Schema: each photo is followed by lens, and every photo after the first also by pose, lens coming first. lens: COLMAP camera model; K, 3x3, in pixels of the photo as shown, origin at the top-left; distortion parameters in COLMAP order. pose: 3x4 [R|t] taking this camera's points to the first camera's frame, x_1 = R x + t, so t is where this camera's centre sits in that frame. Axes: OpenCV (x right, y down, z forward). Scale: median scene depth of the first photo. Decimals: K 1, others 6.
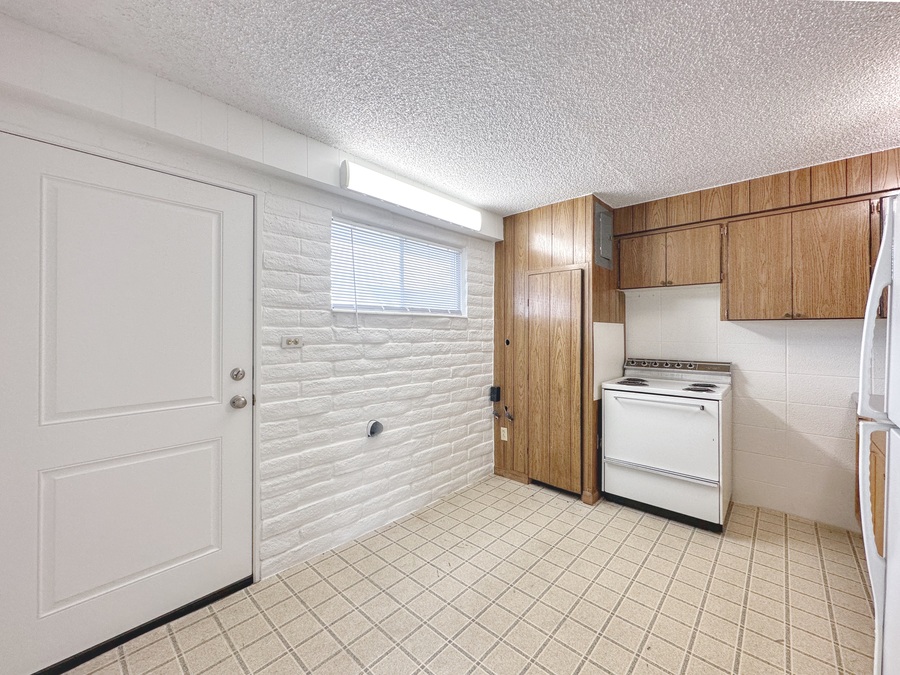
lens RADIAL K [[364.4, 0, 463.4], [0, 364.4, 337.9], [0, 0, 1]] dist [0.001534, 0.000232]
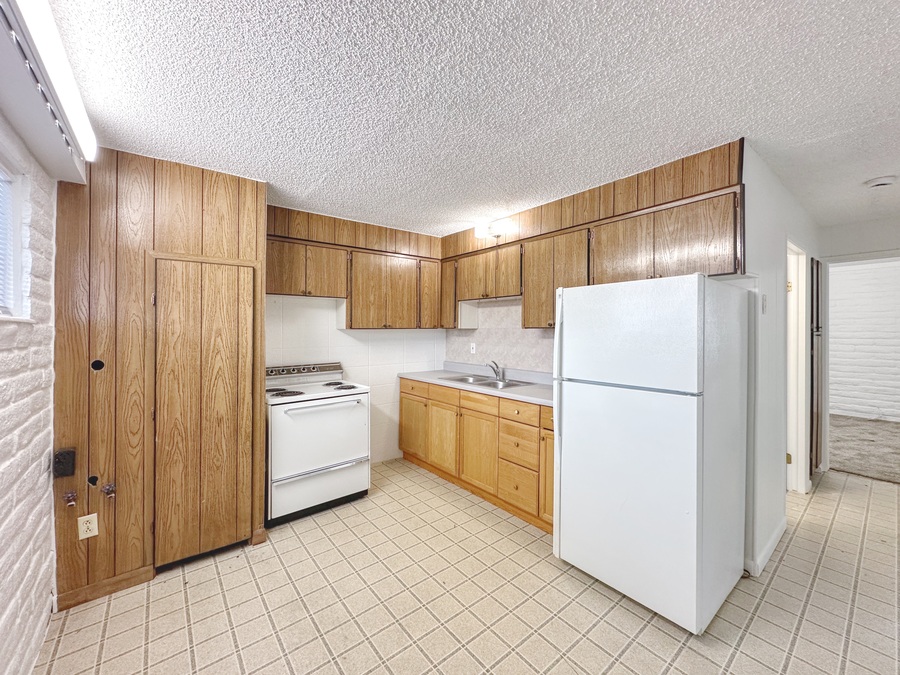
lens RADIAL K [[364.4, 0, 463.4], [0, 364.4, 337.9], [0, 0, 1]] dist [0.001534, 0.000232]
pose [[0.151929, -0.031193, 0.987899, -0.414905], [0.019449, 0.999403, 0.028565, -0.041079], [-0.988200, 0.014873, 0.152445, 0.389123]]
